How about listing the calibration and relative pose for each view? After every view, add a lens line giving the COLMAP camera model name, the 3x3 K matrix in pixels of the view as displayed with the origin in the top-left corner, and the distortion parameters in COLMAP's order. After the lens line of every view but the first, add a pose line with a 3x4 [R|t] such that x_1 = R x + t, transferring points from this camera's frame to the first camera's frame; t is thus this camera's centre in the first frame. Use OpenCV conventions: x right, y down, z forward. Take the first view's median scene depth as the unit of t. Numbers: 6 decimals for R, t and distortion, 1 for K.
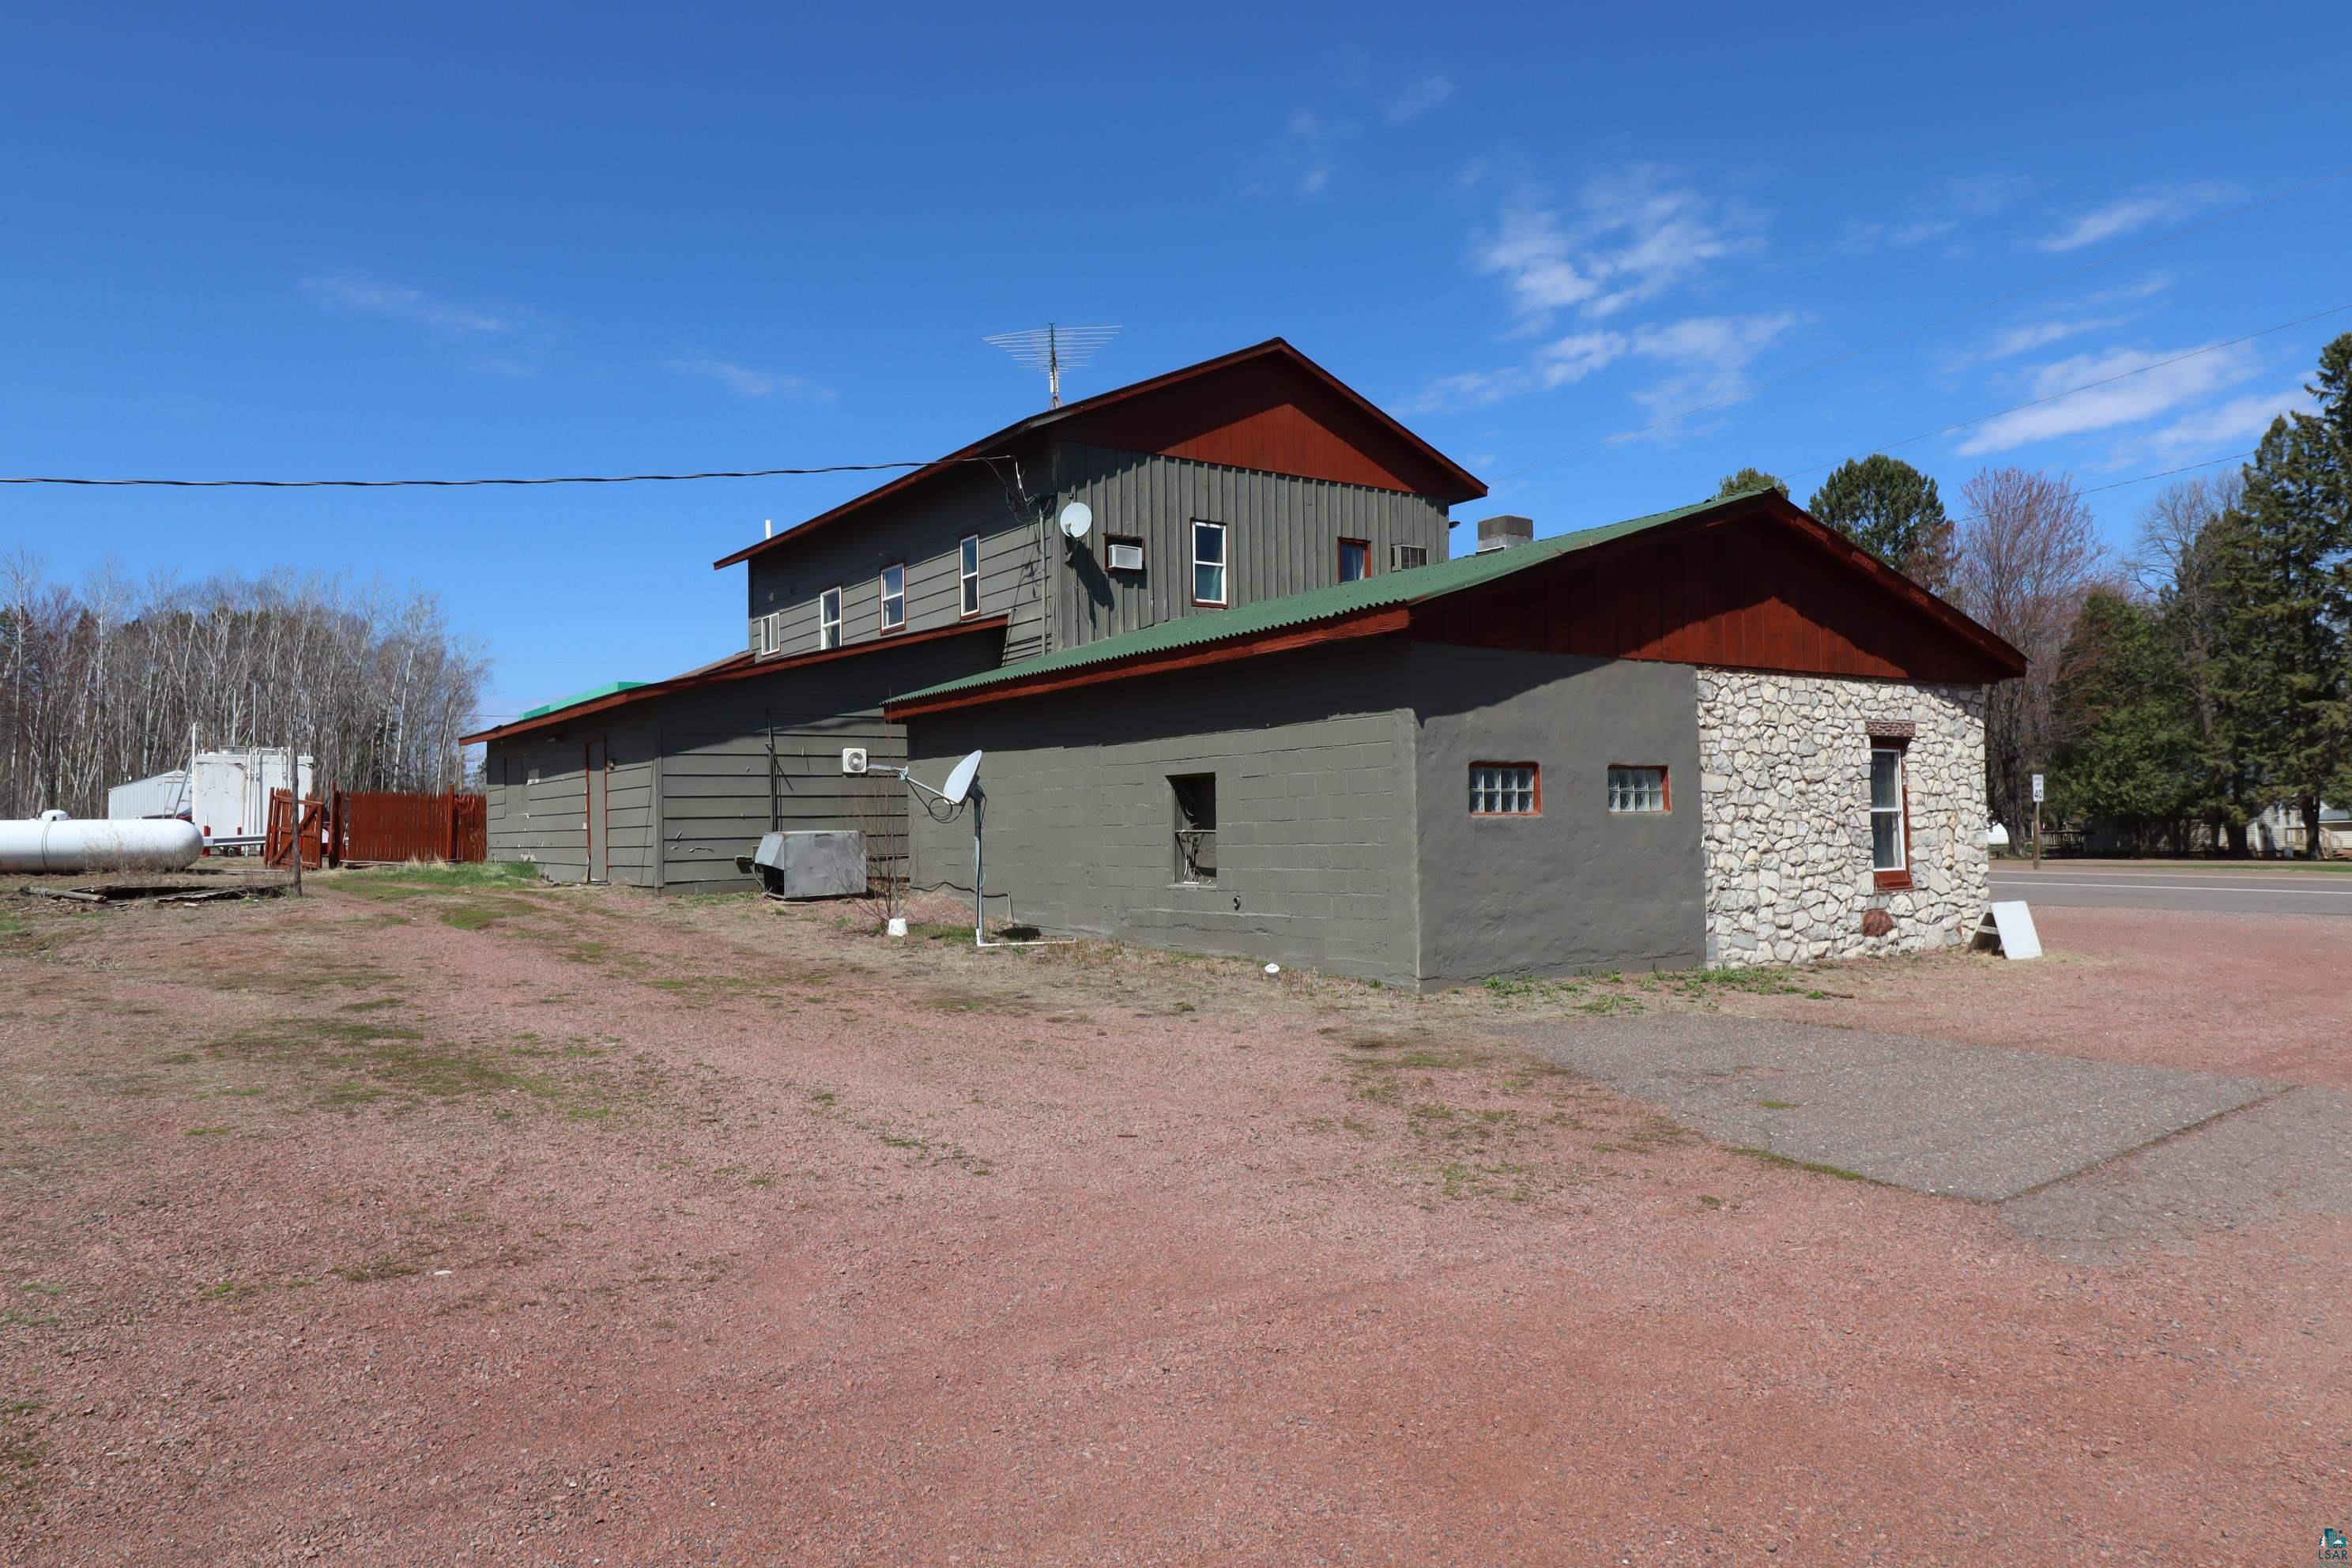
lens RADIAL K [[1629.3, 0, 1182.2], [0, 1629.3, 781.8], [0, 0, 1]] dist [-0.000734, -0.000343]
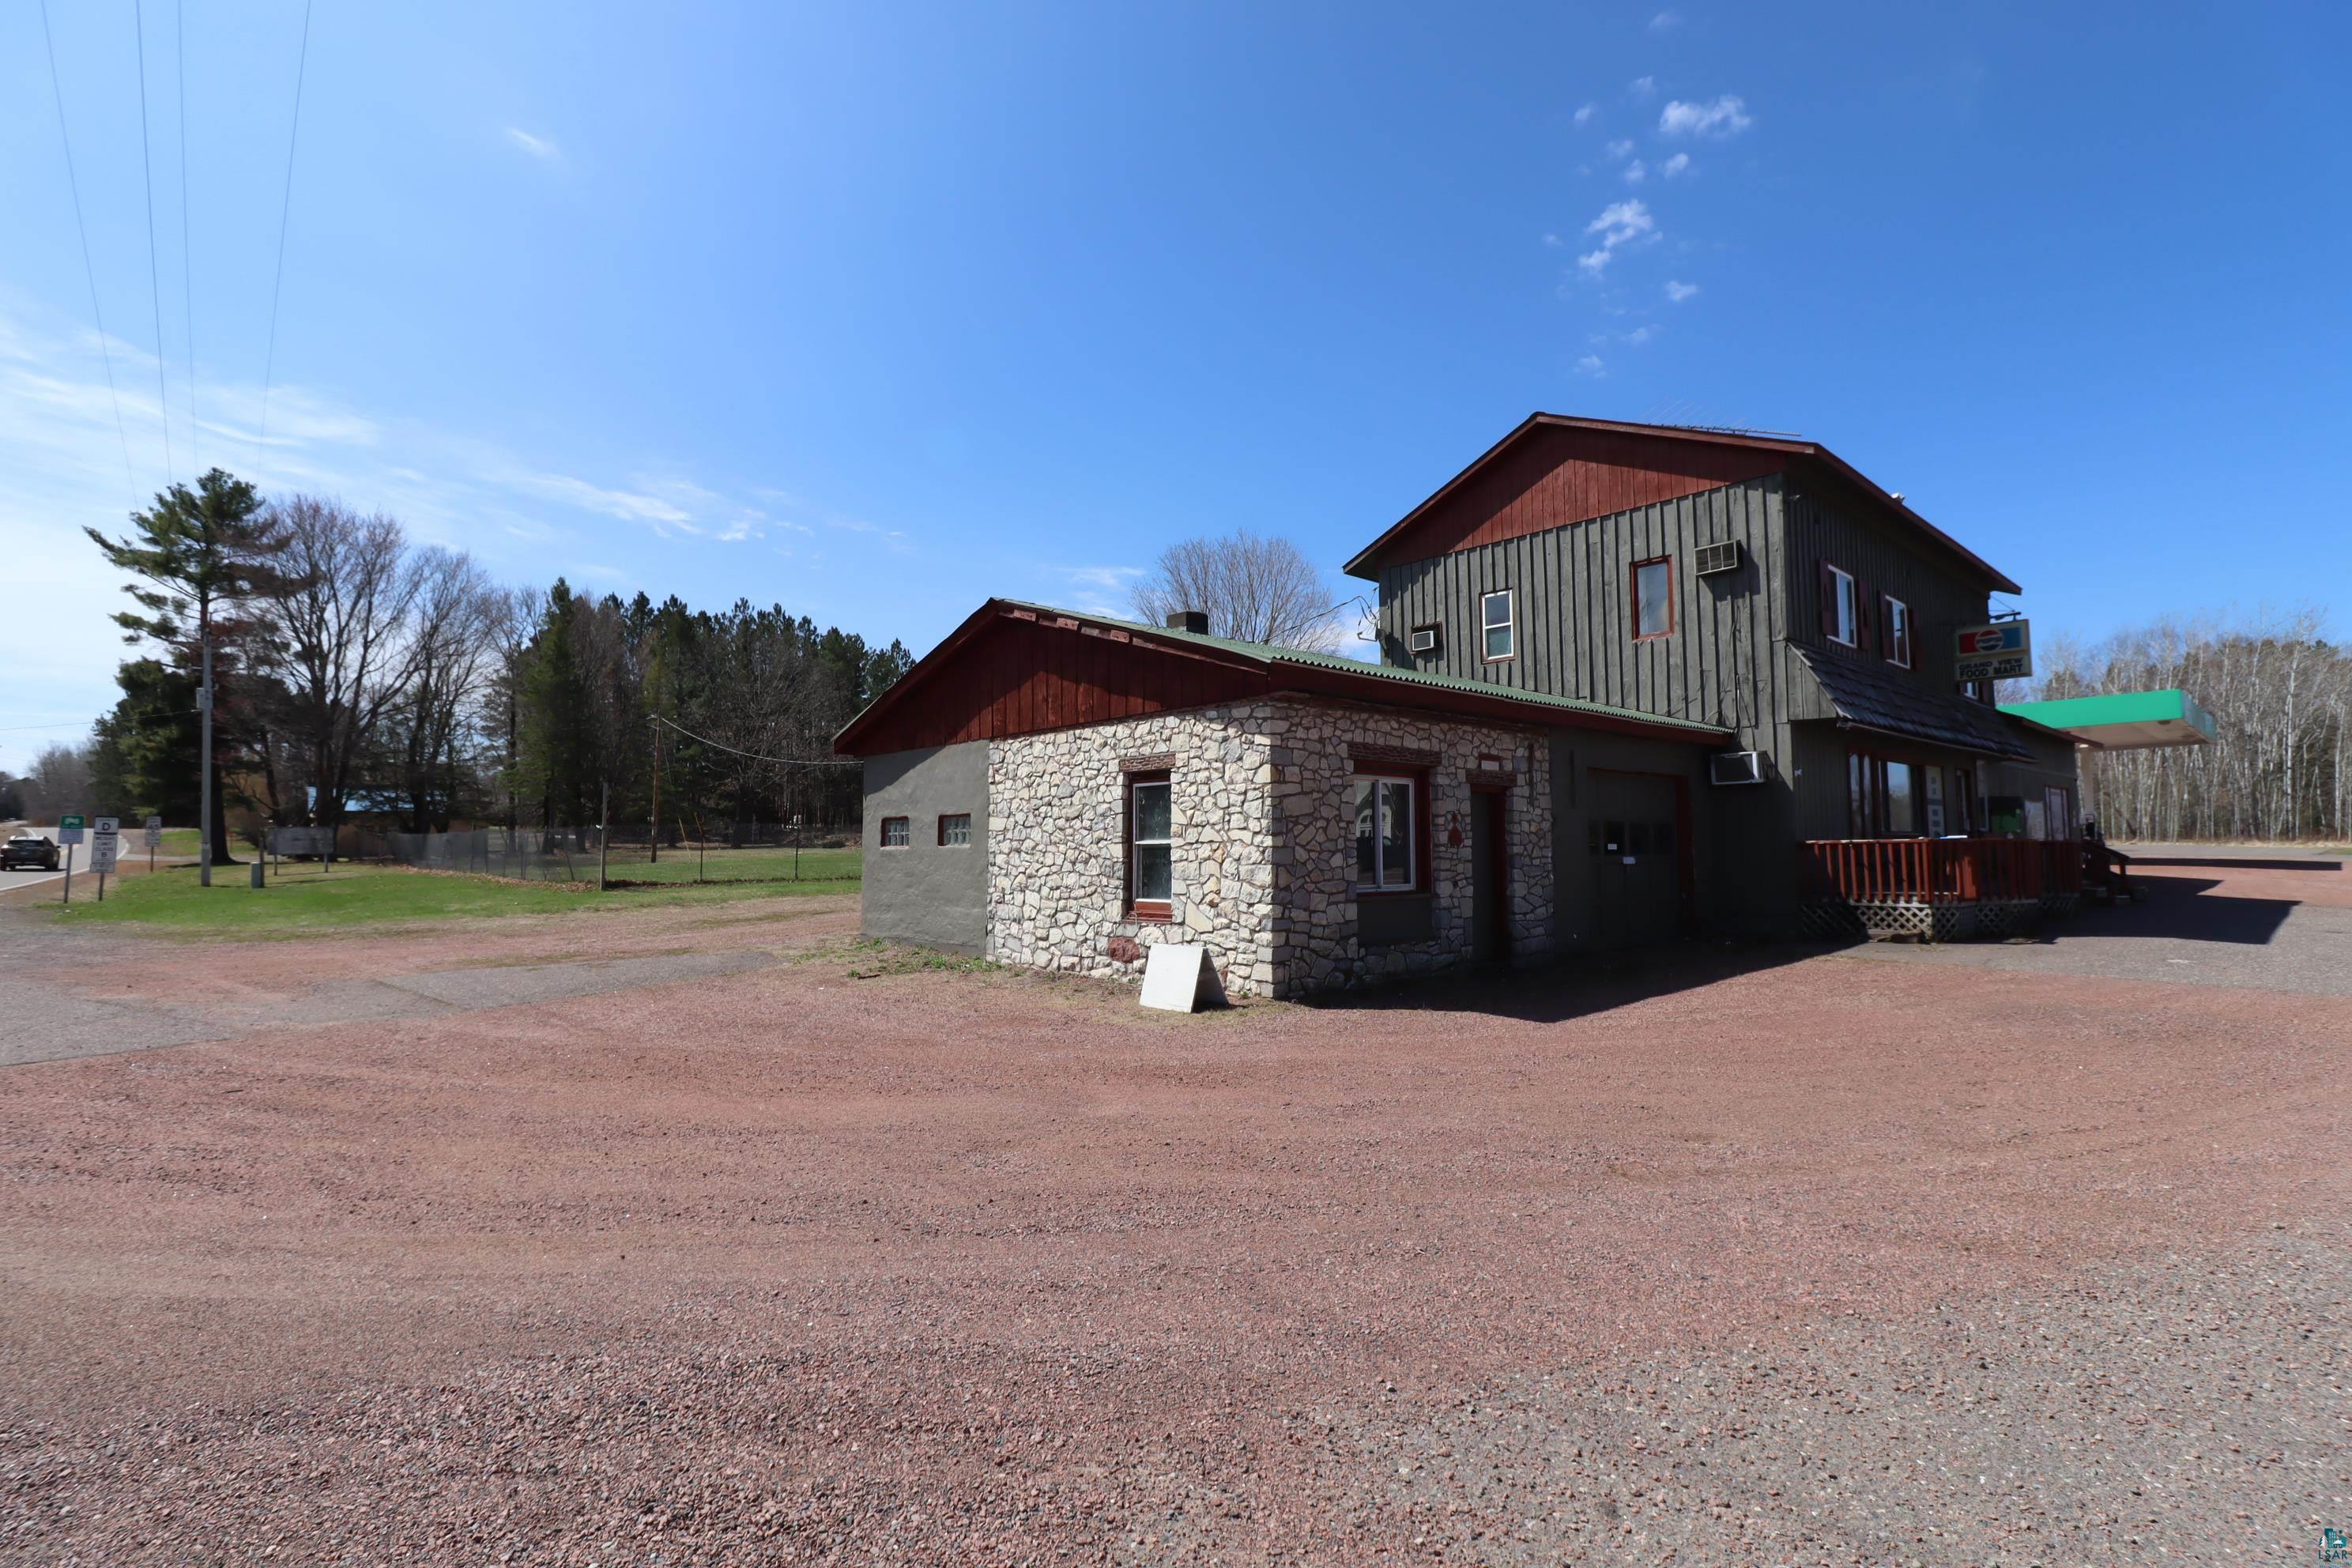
lens RADIAL K [[1113.8, 0, 1179.9], [0, 1113.8, 782.4], [0, 0, 1]] dist [-0.004316, -0.004535]
pose [[0.097321, -0.043953, -0.994282, 1.184303], [0.039853, 0.998395, -0.040234, 0.009042], [0.994455, -0.035710, 0.098916, 0.993779]]
